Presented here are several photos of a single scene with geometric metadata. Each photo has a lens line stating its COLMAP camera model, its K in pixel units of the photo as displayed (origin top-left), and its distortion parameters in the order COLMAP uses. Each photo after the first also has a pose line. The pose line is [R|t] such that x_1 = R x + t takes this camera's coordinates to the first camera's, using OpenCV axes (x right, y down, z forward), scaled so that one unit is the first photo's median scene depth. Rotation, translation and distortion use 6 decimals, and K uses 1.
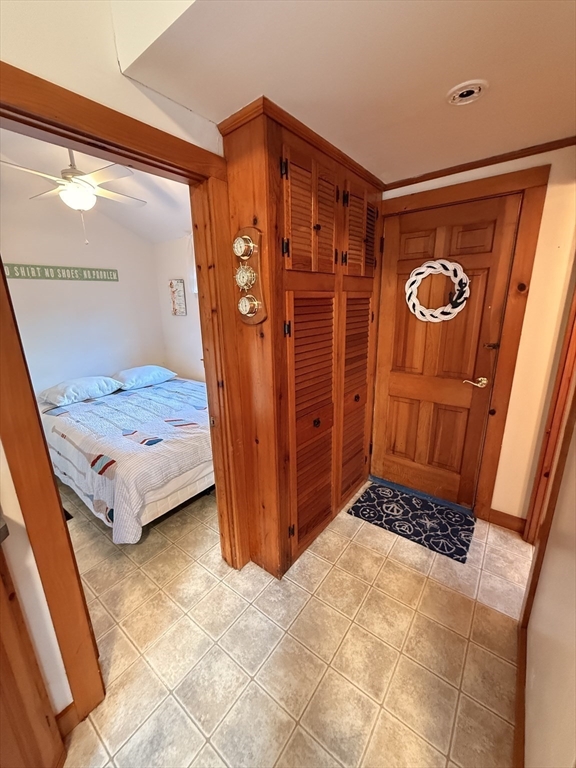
lens RADIAL K [[306.8, 0, 286.3], [0, 306.8, 381.2], [0, 0, 1]] dist [0.001014, 0.000220]
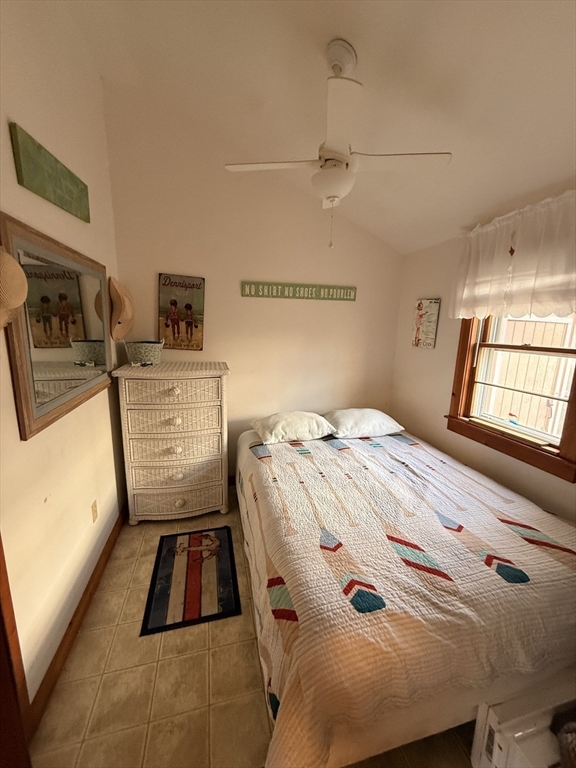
lens RADIAL K [[306.2, 0, 288.1], [0, 306.2, 382.2], [0, 0, 1]] dist [-0.001085, -0.000103]
pose [[0.784549, 0.159587, -0.599178, -0.185159], [-0.196520, 0.980492, 0.003829, -0.091818], [0.588101, 0.114747, 0.800607, 0.300280]]
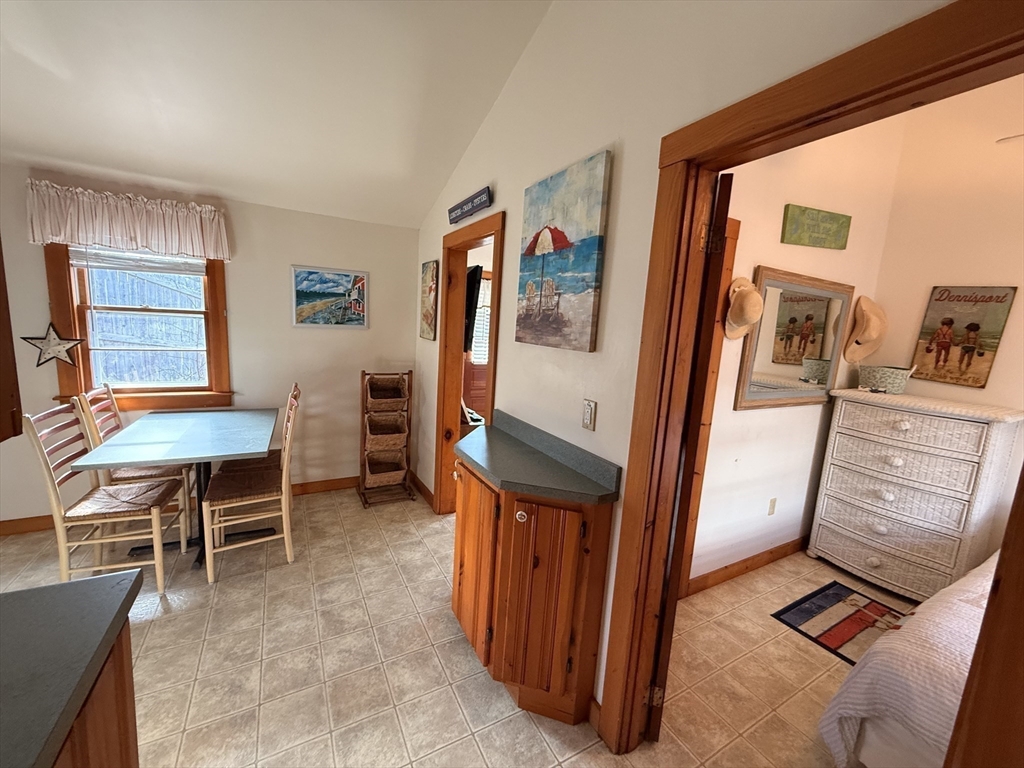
lens RADIAL K [[408.2, 0, 509.0], [0, 408.2, 382.5], [0, 0, 1]] dist [-0.001085, -0.000103]
pose [[-0.400597, 0.127520, -0.907337, 0.189582], [-0.283090, 0.924592, 0.254931, -0.079416], [0.871425, 0.358983, -0.334290, 0.287979]]
